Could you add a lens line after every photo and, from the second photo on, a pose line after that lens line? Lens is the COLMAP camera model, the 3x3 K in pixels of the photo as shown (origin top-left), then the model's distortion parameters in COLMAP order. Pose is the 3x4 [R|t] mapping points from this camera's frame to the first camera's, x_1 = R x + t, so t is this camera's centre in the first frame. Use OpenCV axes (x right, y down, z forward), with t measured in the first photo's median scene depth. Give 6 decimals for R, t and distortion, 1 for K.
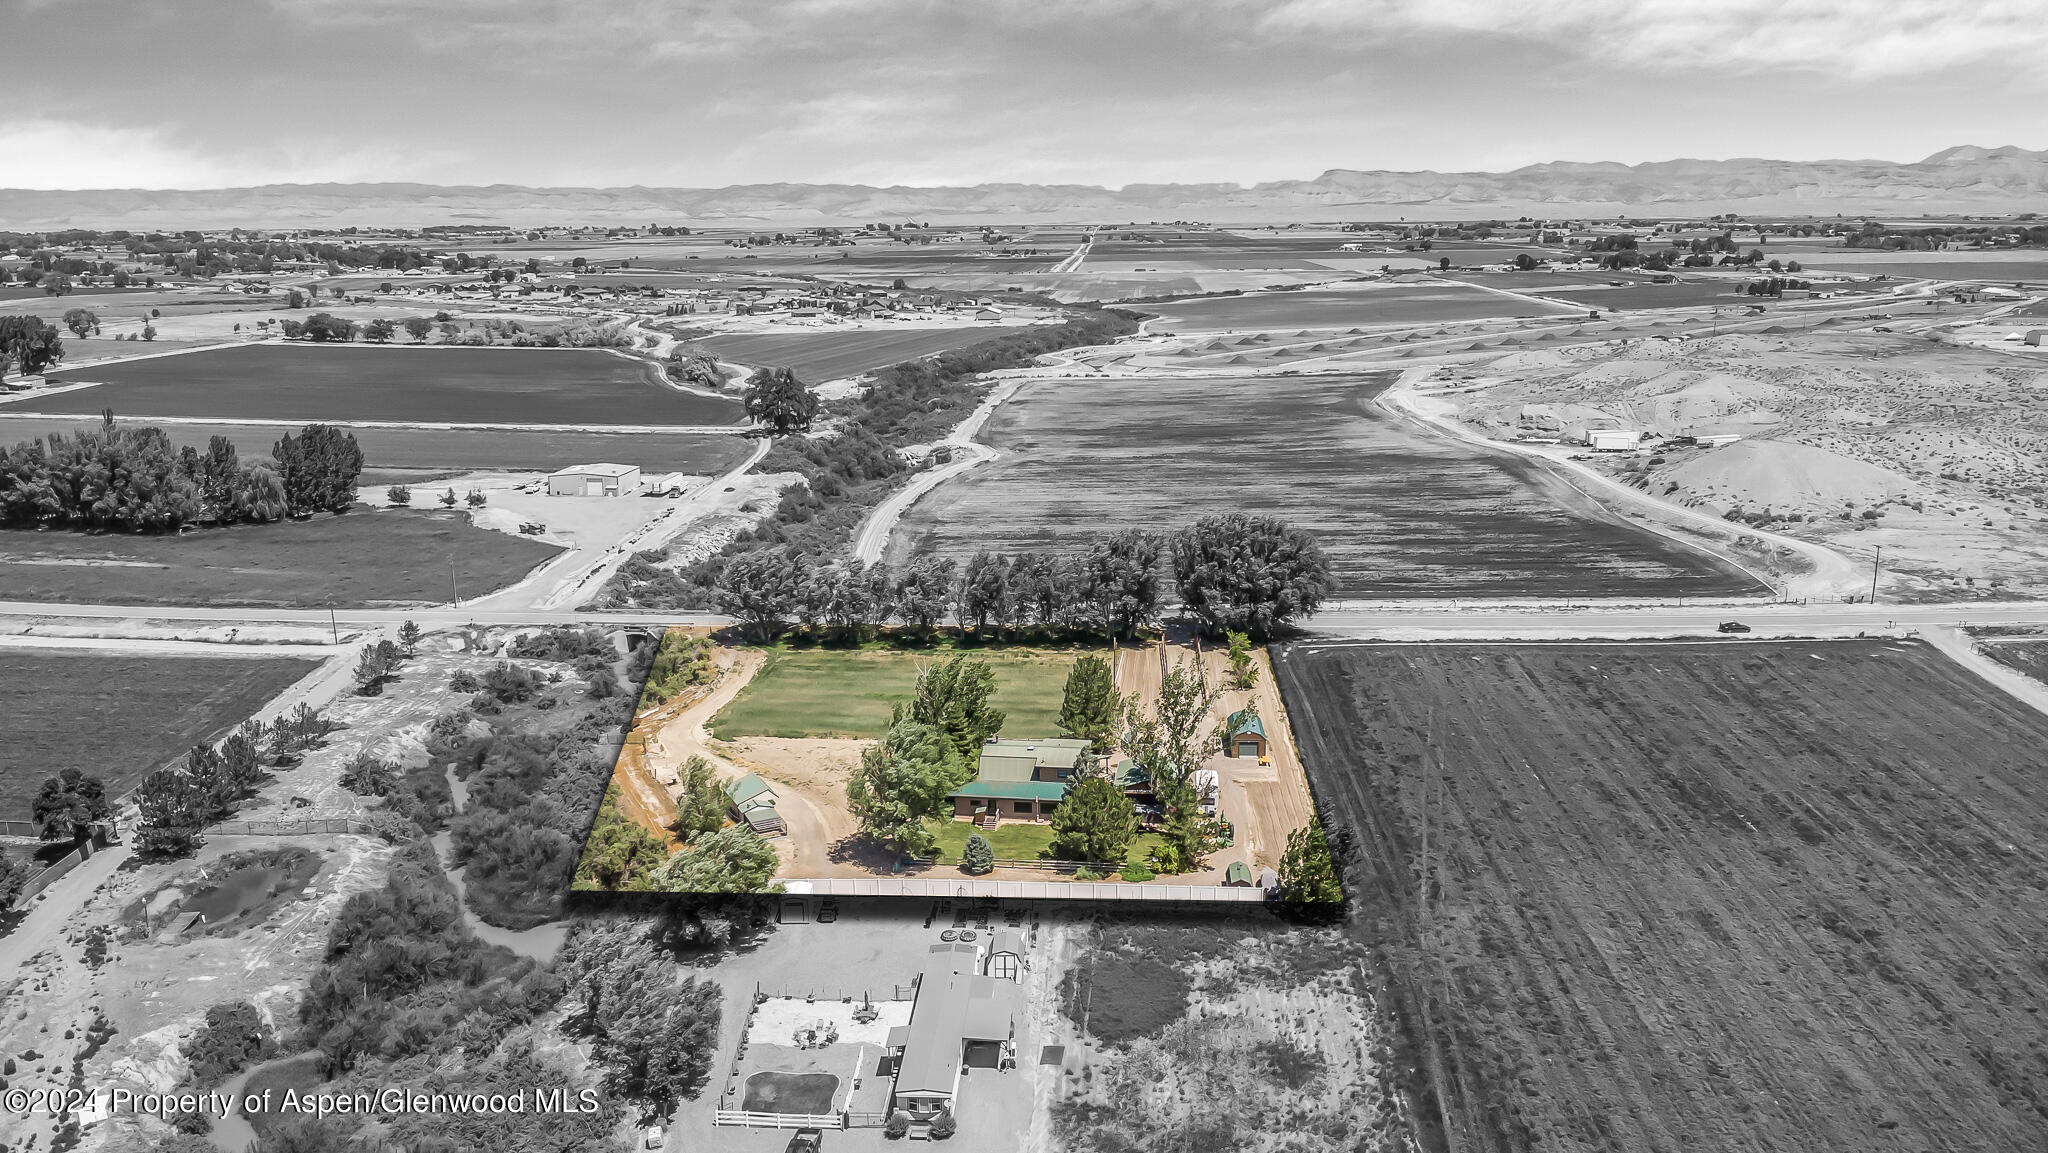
lens RADIAL K [[1496.3, 0, 1025.8], [0, 1496.3, 560.5], [0, 0, 1]] dist [0.032094, -0.038497]
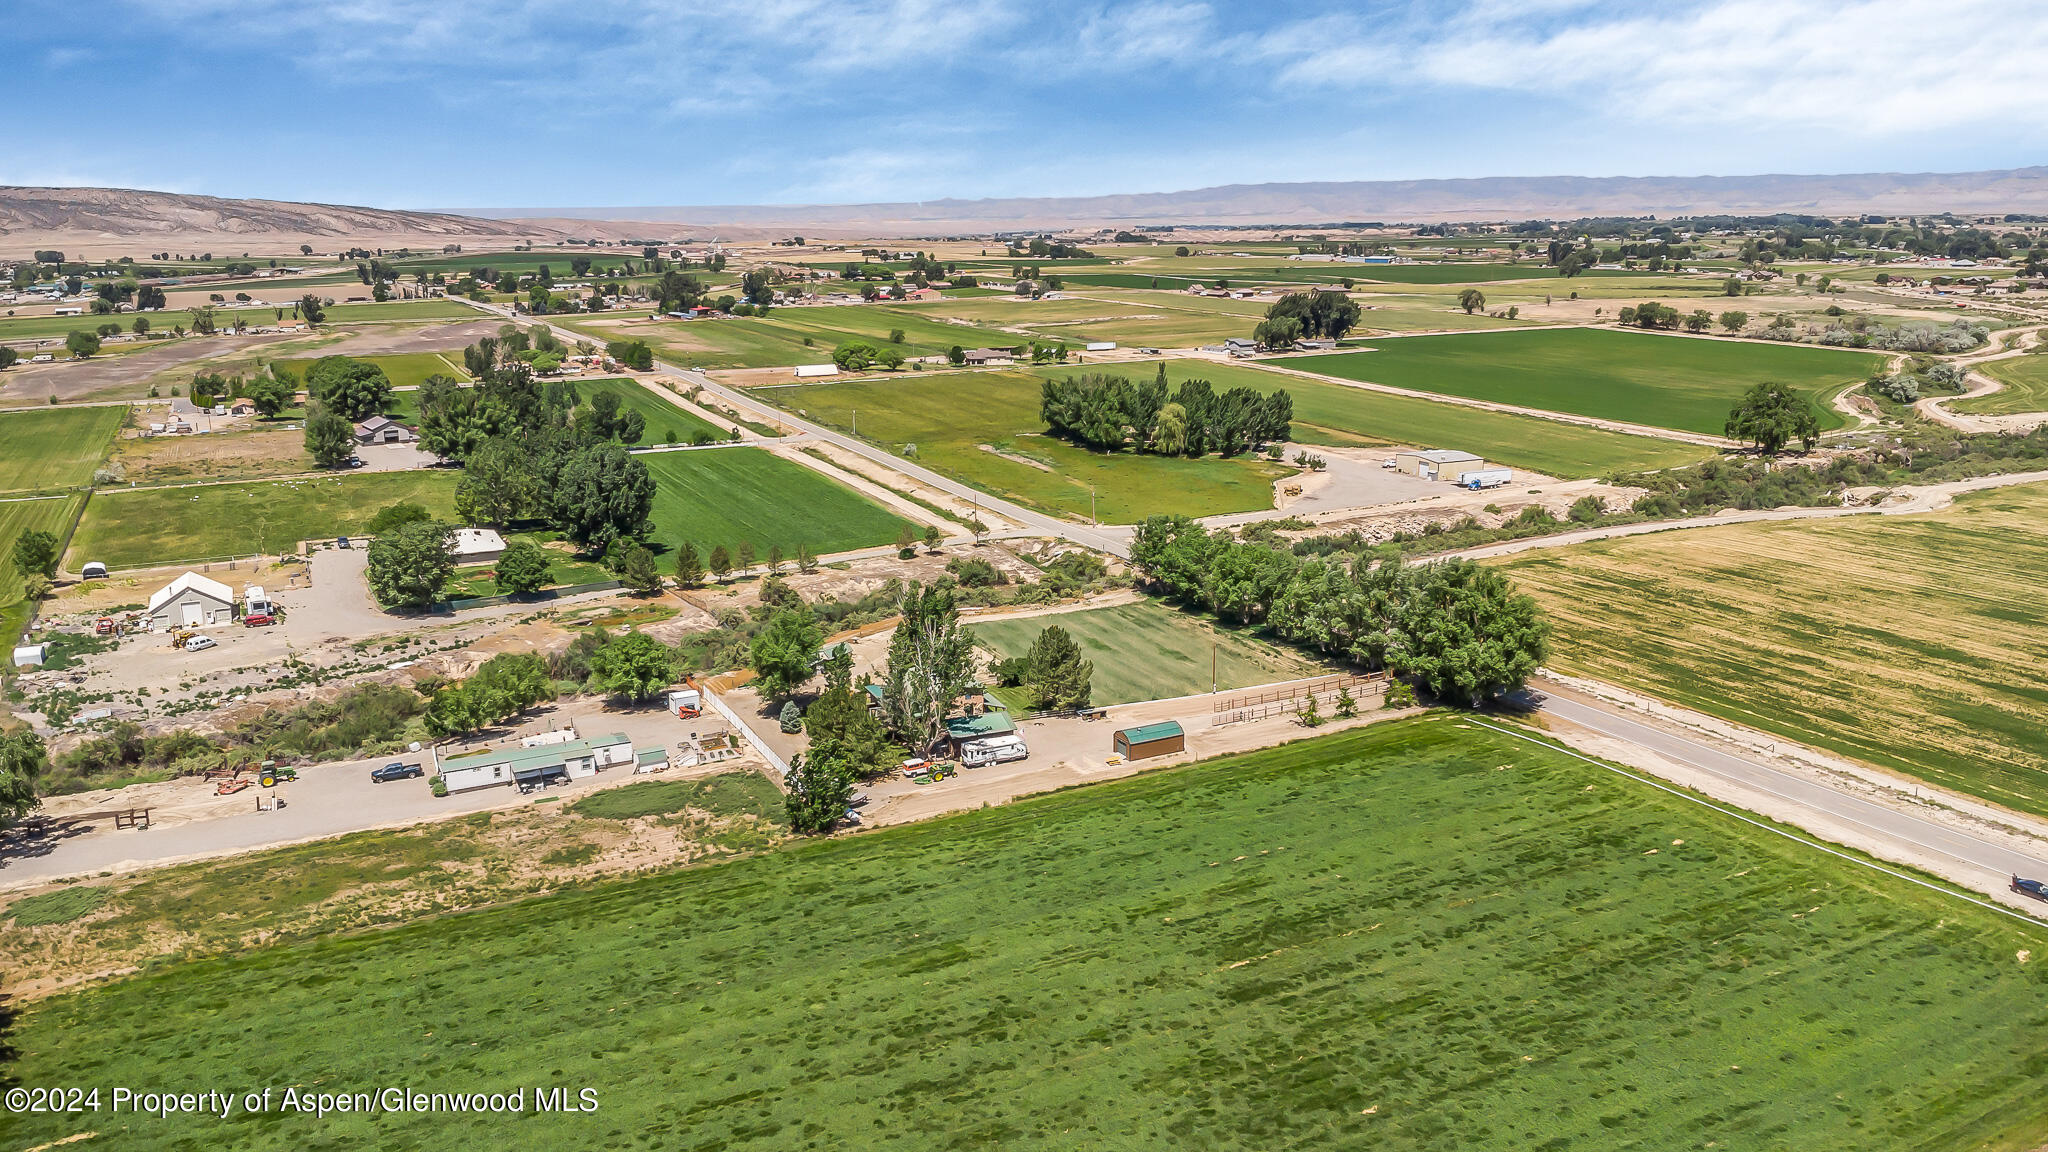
lens RADIAL K [[1496.3, 0, 1025.8], [0, 1496.3, 560.0], [0, 0, 1]] dist [0.032094, -0.038497]
pose [[0.510429, 0.192533, -0.838089, 0.766405], [-0.184244, 0.976466, 0.112110, -0.084856], [0.839951, 0.097188, 0.533889, 0.296940]]
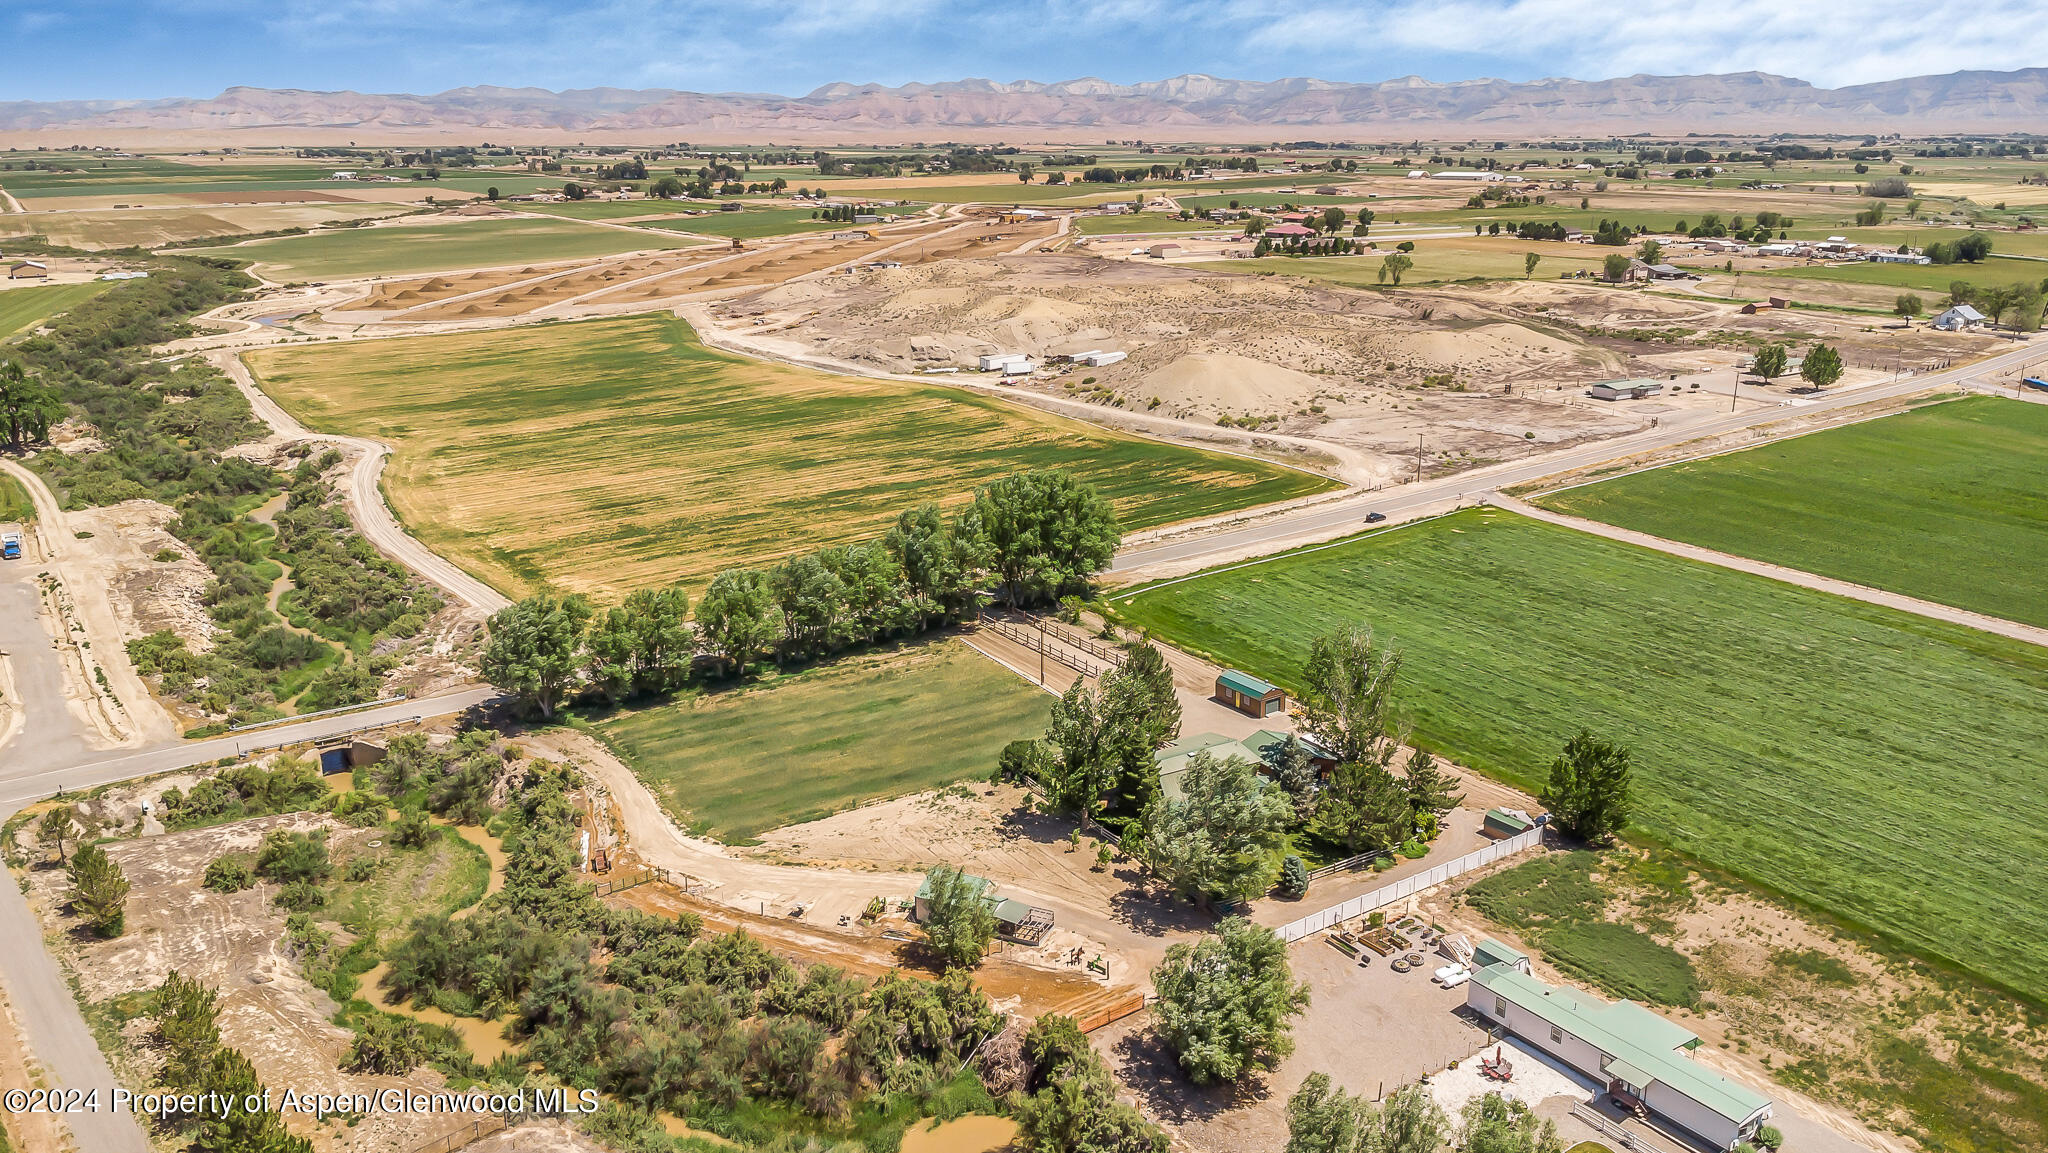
lens RADIAL K [[1496.3, 0, 1025.8], [0, 1496.3, 560.5], [0, 0, 1]] dist [0.032094, -0.038497]
pose [[0.786190, -0.162282, 0.596297, -0.443335], [0.134469, 0.986708, 0.091241, -0.065315], [-0.603178, 0.008451, 0.797562, 0.242939]]
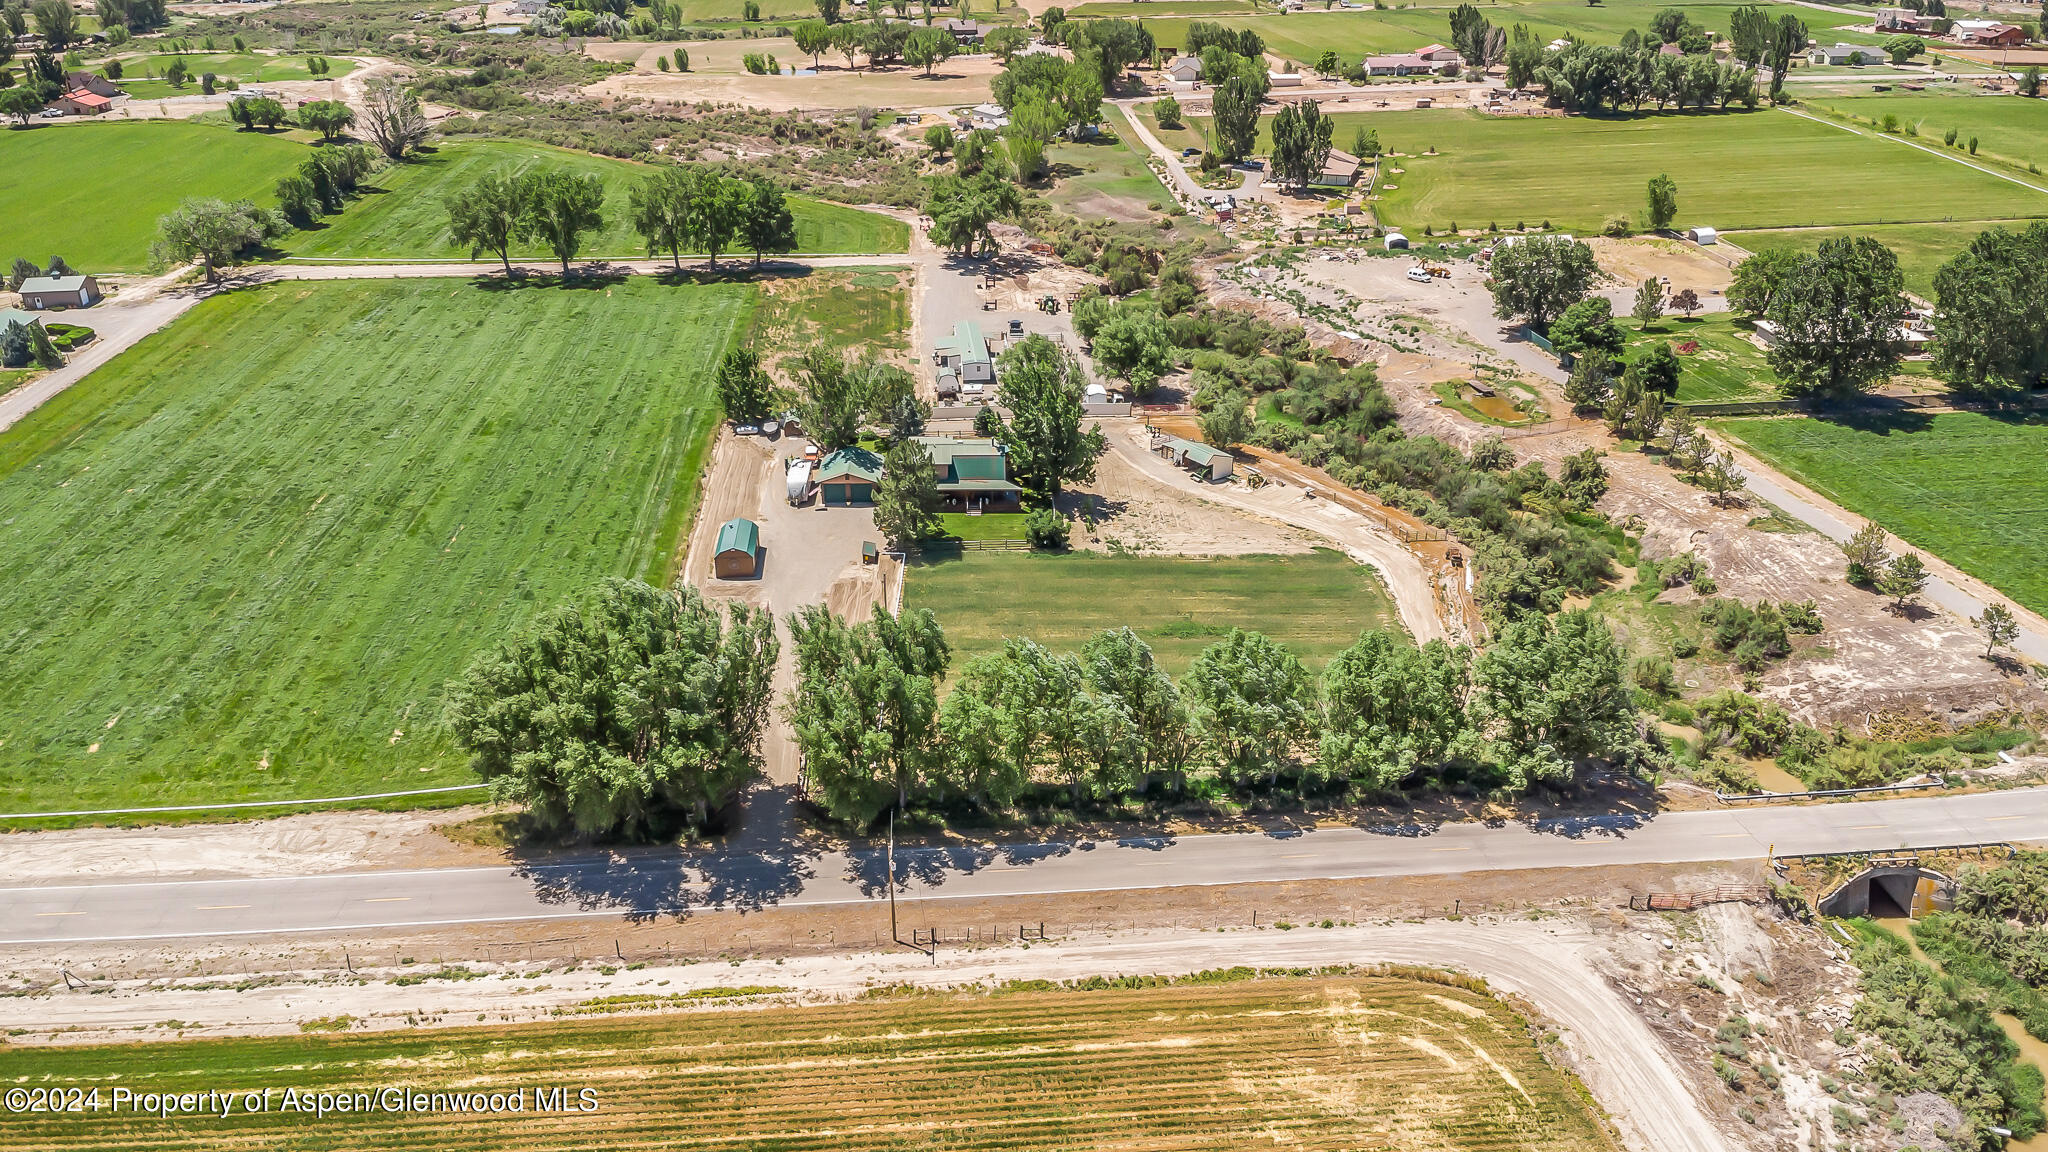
lens RADIAL K [[1496.3, 0, 1025.8], [0, 1496.3, 560.0], [0, 0, 1]] dist [0.032094, -0.038497]
pose [[-0.989043, 0.072289, -0.128721, 0.074825], [-0.022498, 0.787925, 0.615360, -0.349114], [0.145906, 0.611513, -0.777665, 1.396847]]
